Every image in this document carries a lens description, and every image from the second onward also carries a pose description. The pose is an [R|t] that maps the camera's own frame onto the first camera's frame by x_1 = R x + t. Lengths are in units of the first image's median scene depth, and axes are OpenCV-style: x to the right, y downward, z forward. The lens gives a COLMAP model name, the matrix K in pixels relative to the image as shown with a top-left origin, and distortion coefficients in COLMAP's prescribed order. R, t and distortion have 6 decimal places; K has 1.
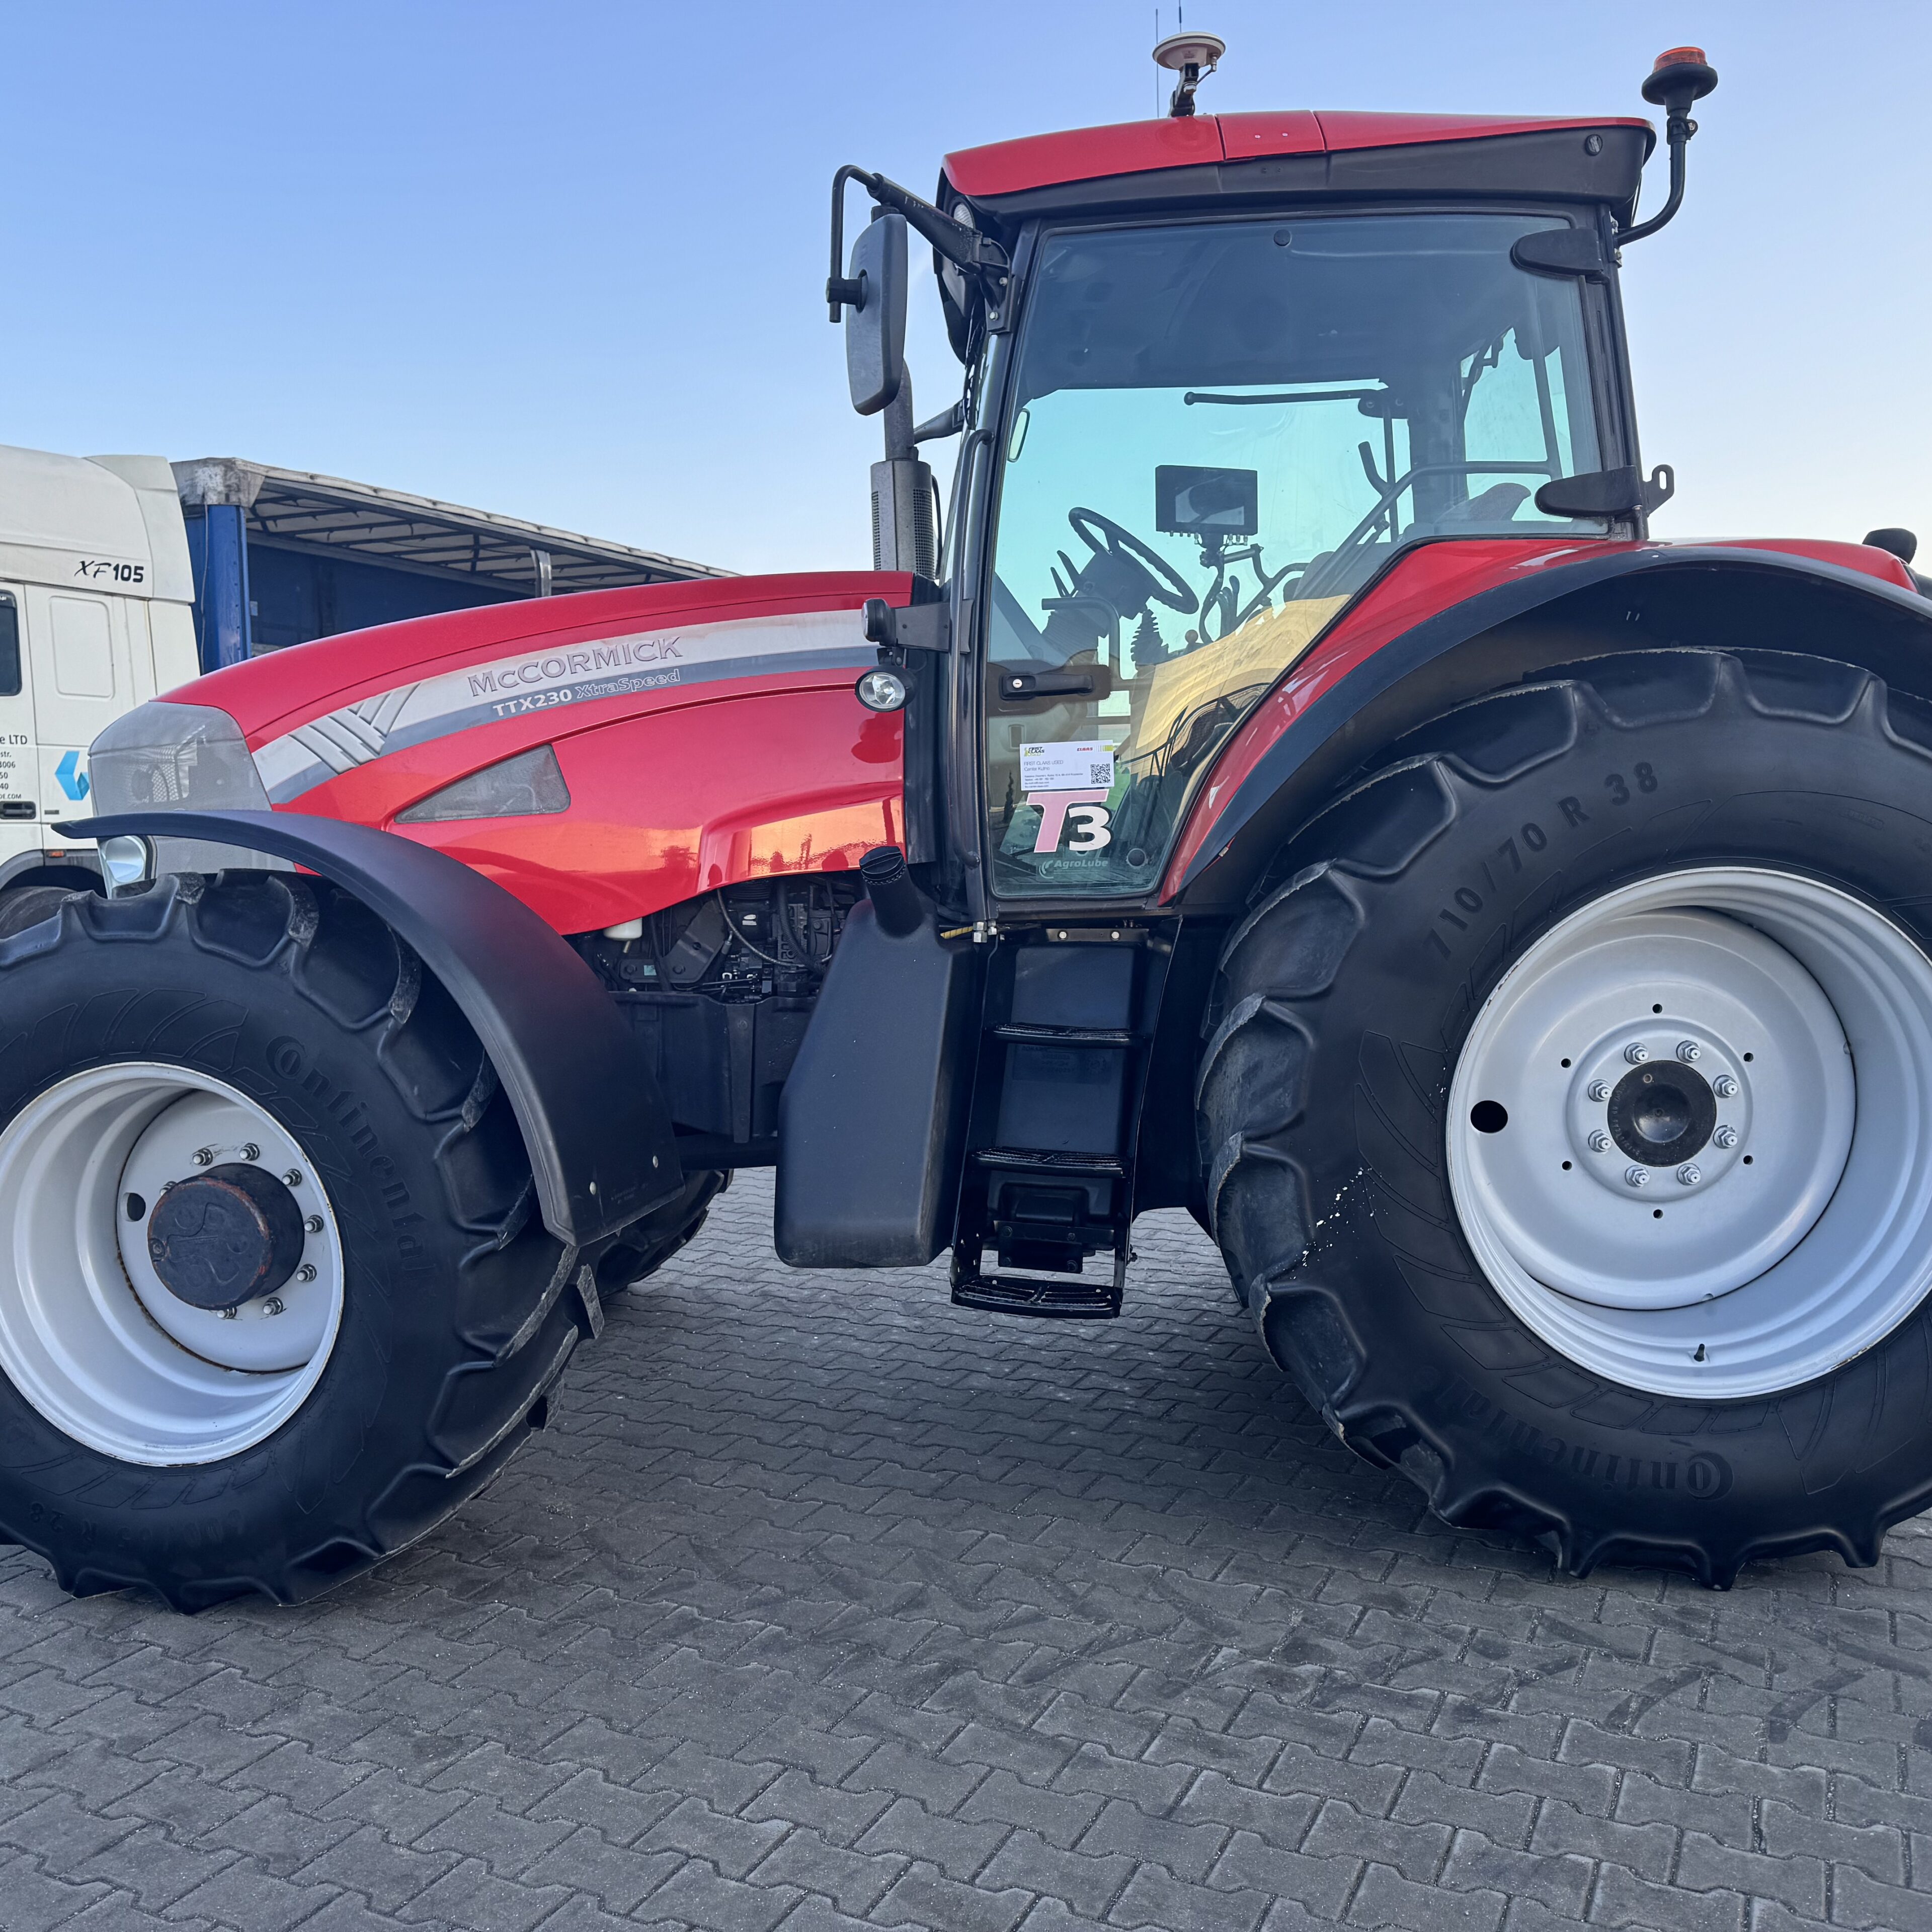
lens RADIAL K [[1678.4, 0, 974.3], [0, 1678.4, 960.6], [0, 0, 1]] dist [0.145445, -0.245314]
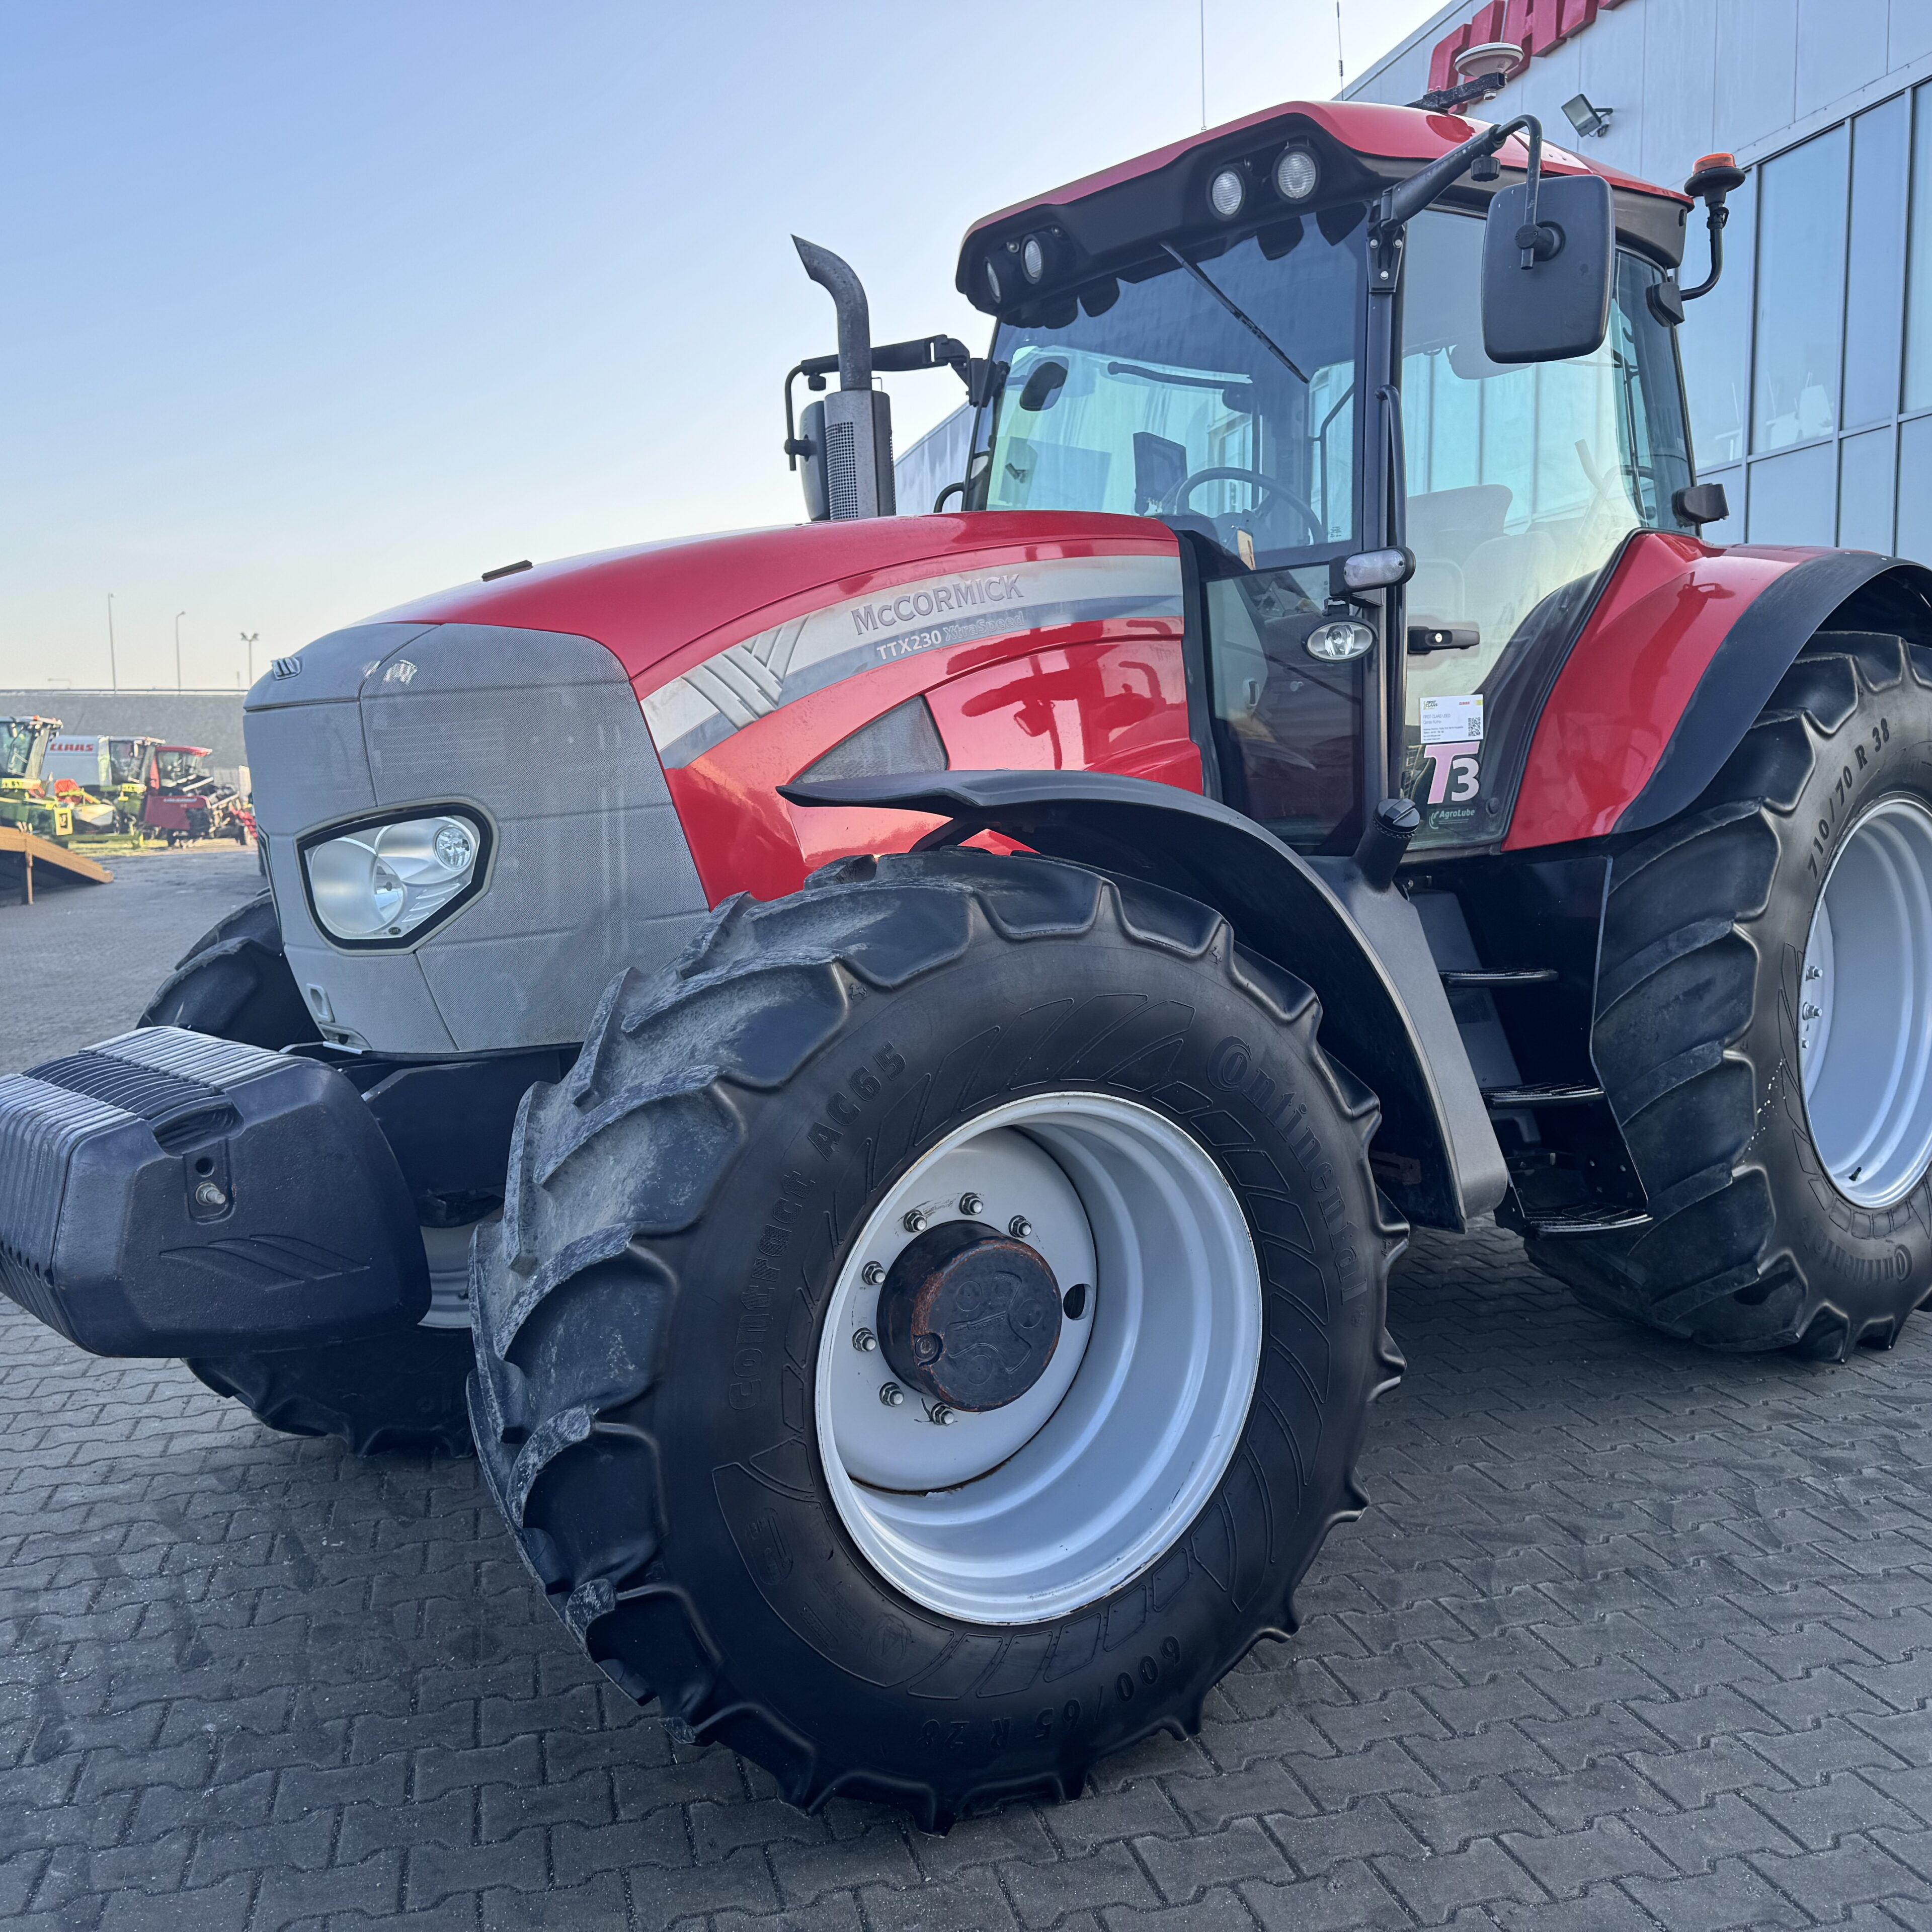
lens RADIAL K [[1678.4, 0, 974.3], [0, 1678.4, 960.6], [0, 0, 1]] dist [0.145445, -0.245314]
pose [[0.784611, -0.079114, 0.614920, -0.859266], [0.073189, 0.996709, 0.034848, -0.026339], [-0.615653, 0.017663, 0.787819, 0.370735]]
